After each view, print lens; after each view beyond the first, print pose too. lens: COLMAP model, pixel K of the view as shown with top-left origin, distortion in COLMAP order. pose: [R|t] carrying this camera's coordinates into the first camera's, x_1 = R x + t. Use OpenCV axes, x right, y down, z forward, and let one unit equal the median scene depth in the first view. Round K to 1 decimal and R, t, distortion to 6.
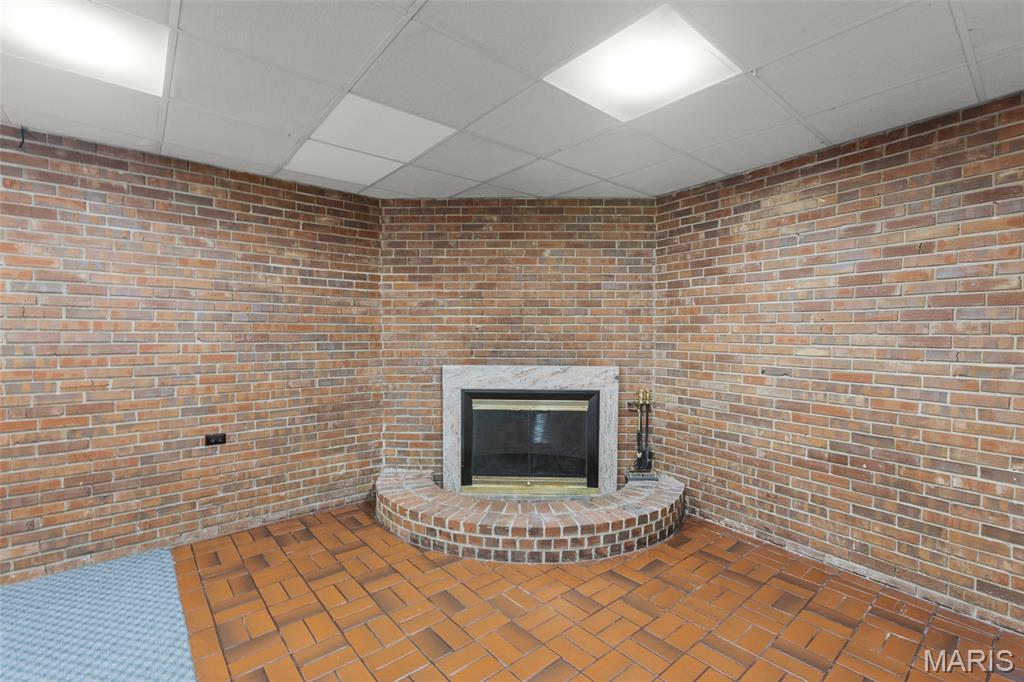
lens RADIAL K [[458.5, 0, 516.5], [0, 458.5, 346.0], [0, 0, 1]] dist [-0.000425, 0.000664]
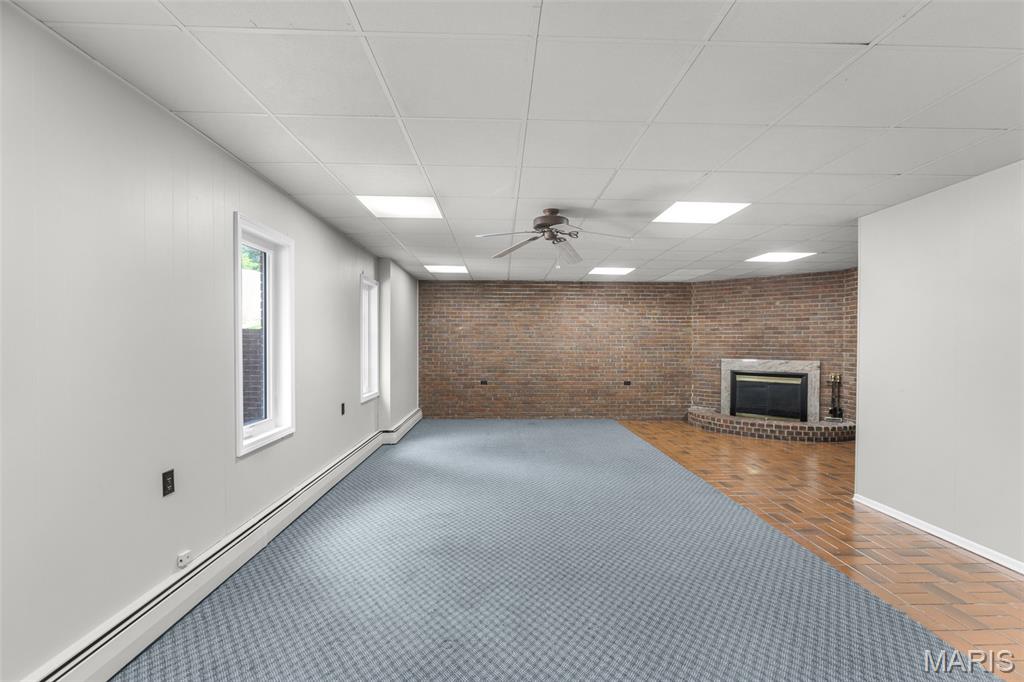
lens RADIAL K [[458.5, 0, 516.6], [0, 458.5, 348.0], [0, 0, 1]] dist [-0.000425, 0.000664]
pose [[0.779722, 0.007093, -0.626085, 0.428993], [-0.018254, 0.999768, -0.011407, 0.034720], [0.625859, 0.020323, 0.779671, -1.246663]]
